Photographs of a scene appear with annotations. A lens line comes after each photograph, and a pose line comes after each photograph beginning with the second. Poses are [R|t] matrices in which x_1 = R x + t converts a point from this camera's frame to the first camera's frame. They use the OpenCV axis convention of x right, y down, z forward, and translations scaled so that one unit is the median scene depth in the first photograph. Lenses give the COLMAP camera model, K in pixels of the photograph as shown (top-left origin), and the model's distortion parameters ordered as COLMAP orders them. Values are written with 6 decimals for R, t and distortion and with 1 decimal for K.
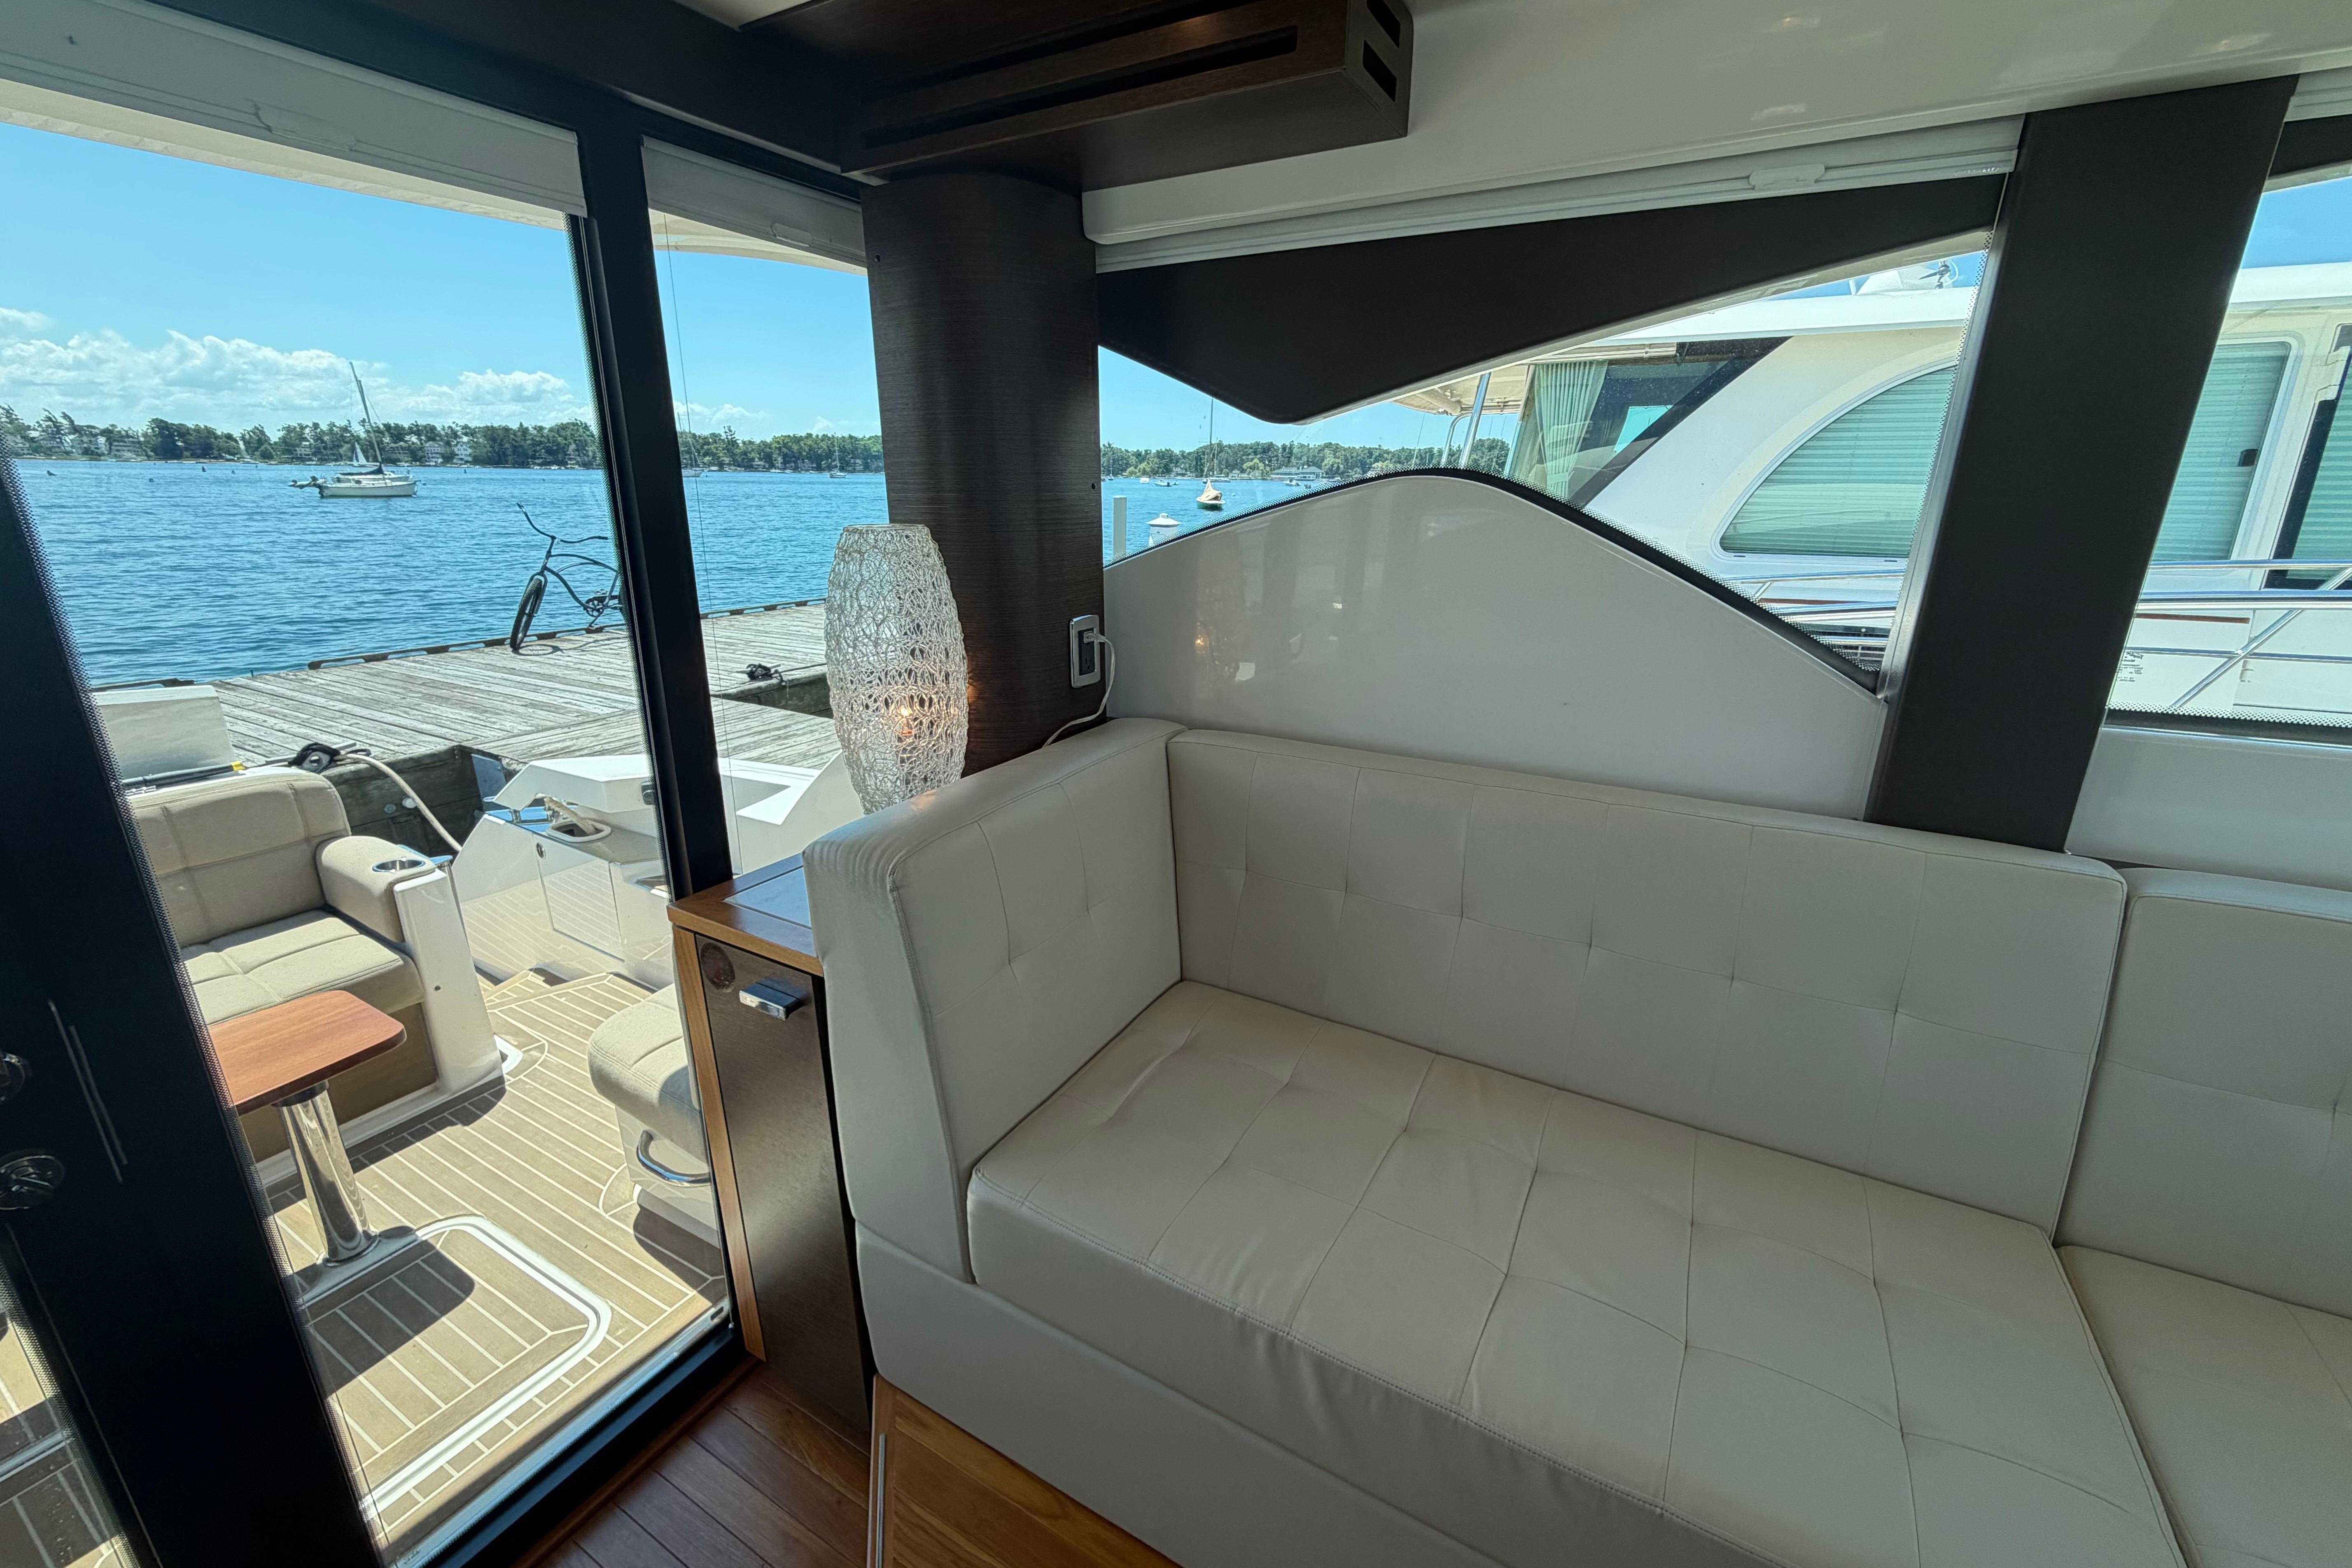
lens RADIAL K [[944.3, 0, 1187.8], [0, 944.3, 768.6], [0, 0, 1]] dist [0.002790, 0.000578]
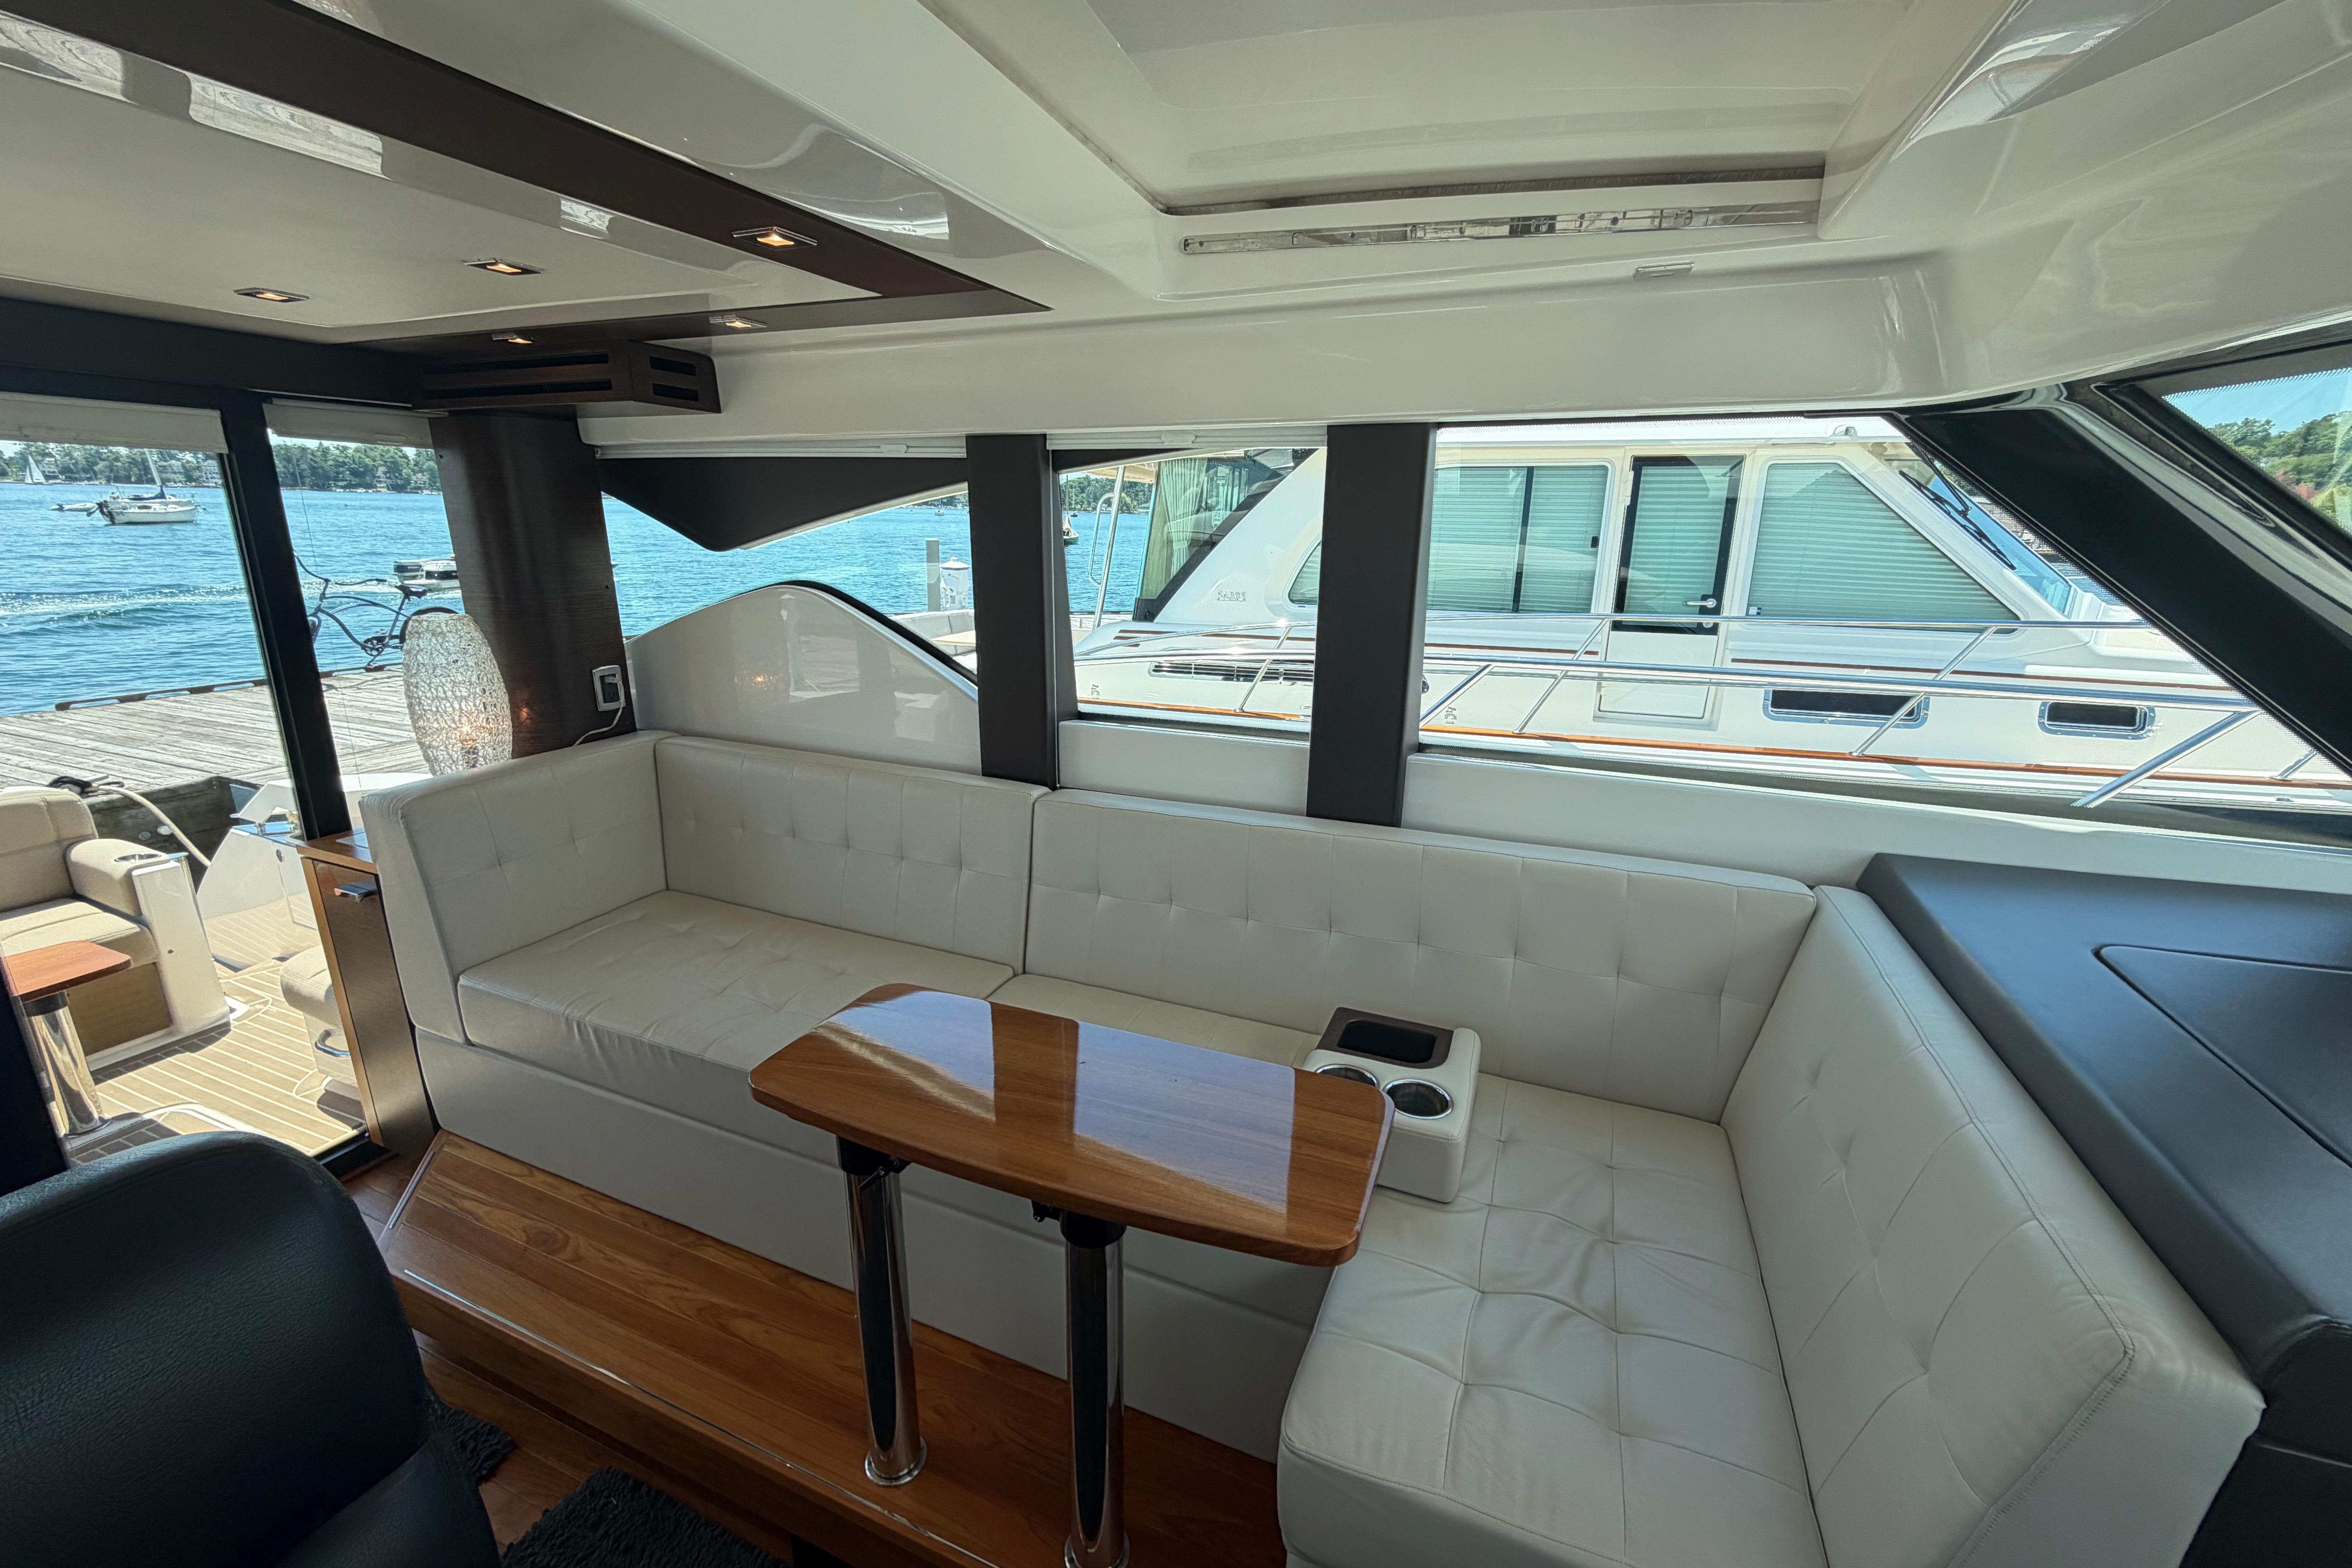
lens RADIAL K [[944.3, 0, 1158.7], [0, 944.3, 776.2], [0, 0, 1]] dist [0.002790, 0.000578]
pose [[0.993821, -0.021192, 0.108950, 0.395699], [0.023692, 0.999484, -0.021704, 0.049419], [-0.108434, 0.024151, 0.993810, -0.421362]]
